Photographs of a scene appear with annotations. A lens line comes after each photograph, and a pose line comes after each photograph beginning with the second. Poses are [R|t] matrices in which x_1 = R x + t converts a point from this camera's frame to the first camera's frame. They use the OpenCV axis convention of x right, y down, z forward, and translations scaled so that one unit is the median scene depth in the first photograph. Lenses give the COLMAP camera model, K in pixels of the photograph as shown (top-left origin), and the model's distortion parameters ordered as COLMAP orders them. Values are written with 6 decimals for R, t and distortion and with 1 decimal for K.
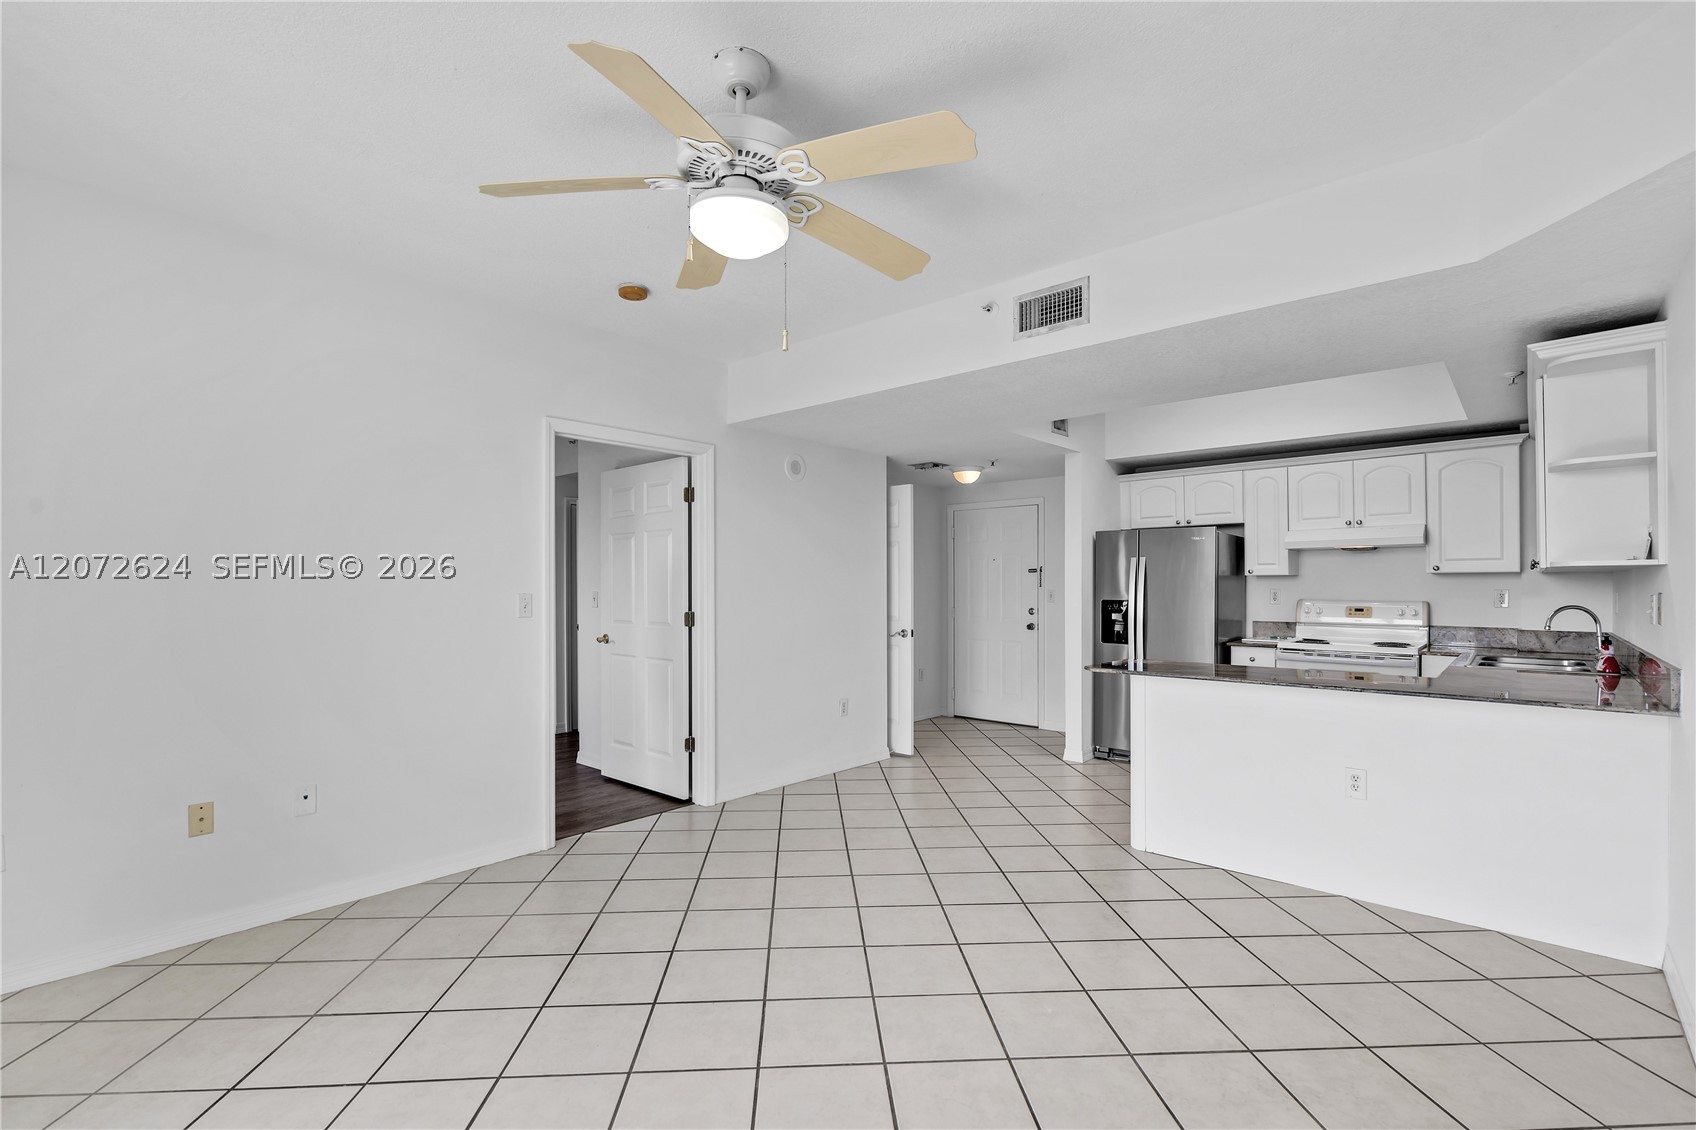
lens RADIAL K [[776.1, 0, 844.1], [0, 776.1, 581.9], [0, 0, 1]] dist [-0.001954, 0.000078]
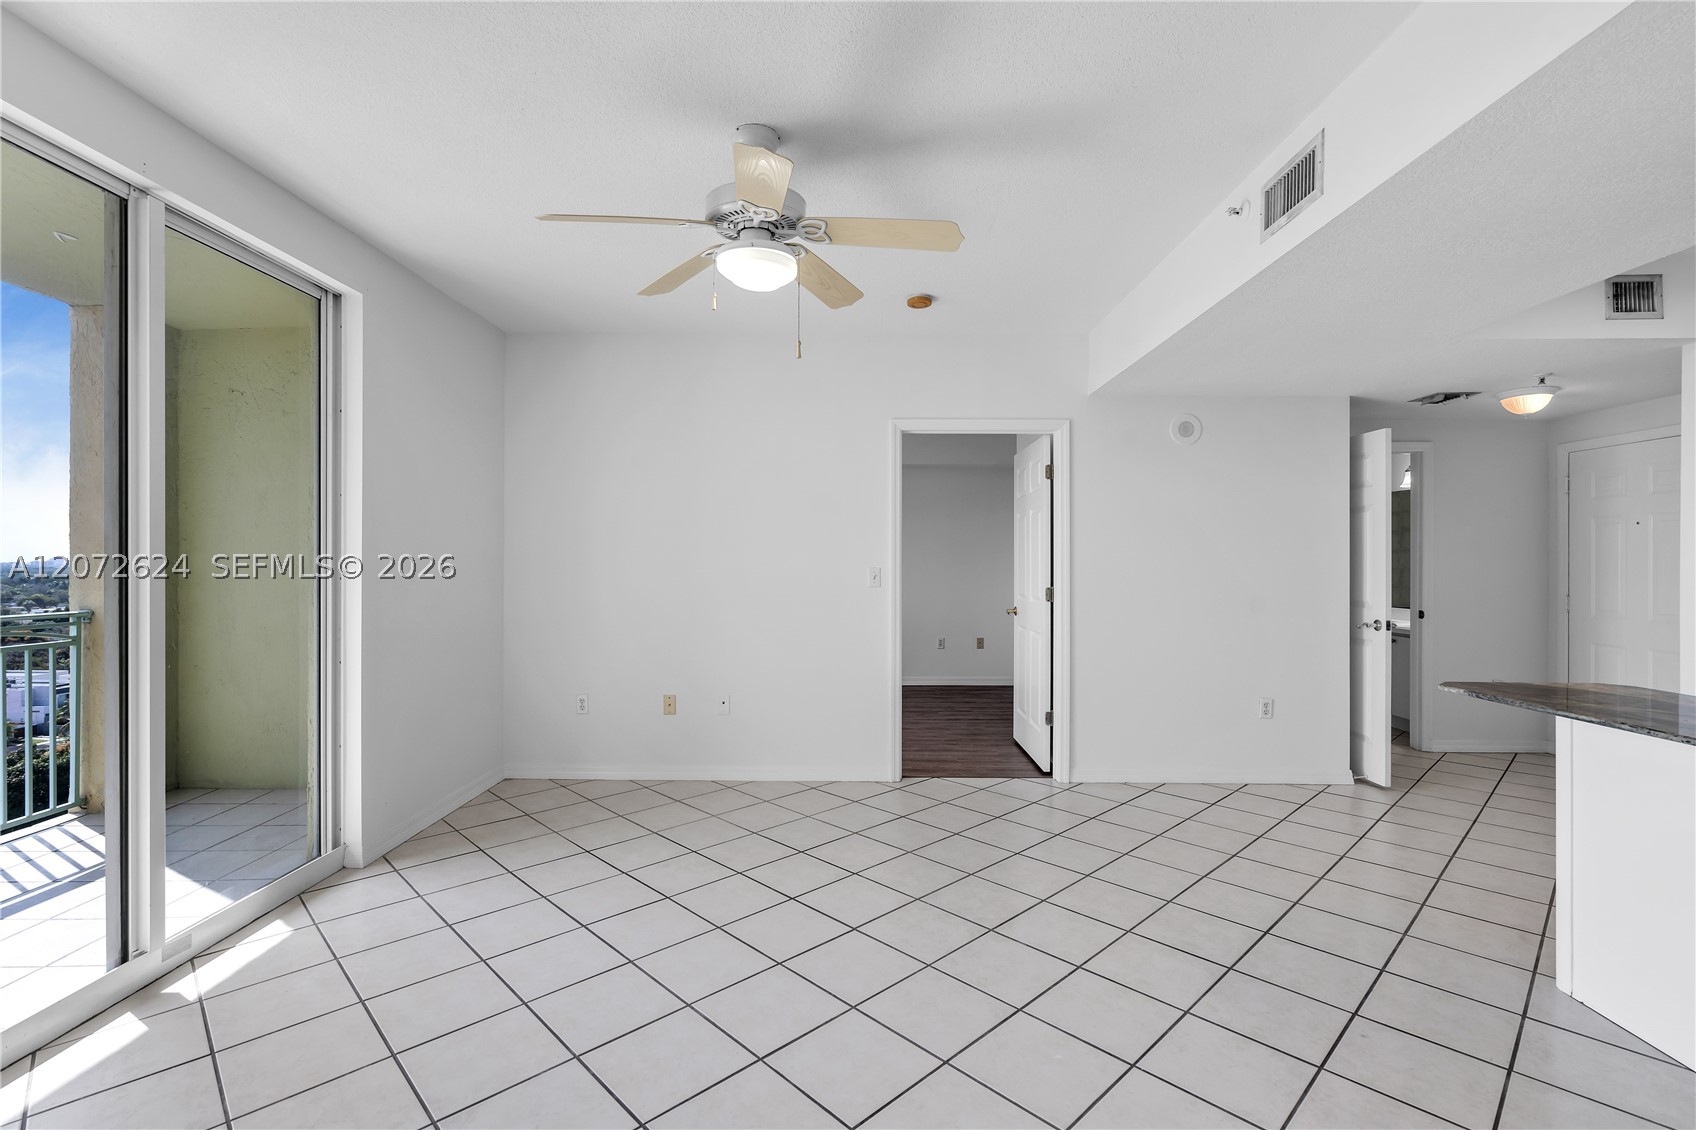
lens RADIAL K [[773.8, 0, 840.0], [0, 773.8, 564.1], [0, 0, 1]] dist [-0.001259, 0.000542]
pose [[0.655618, 0.005850, -0.755070, 0.351128], [-0.000276, 0.999972, 0.007508, 0.000839], [0.755093, -0.004714, 0.655601, 0.121374]]
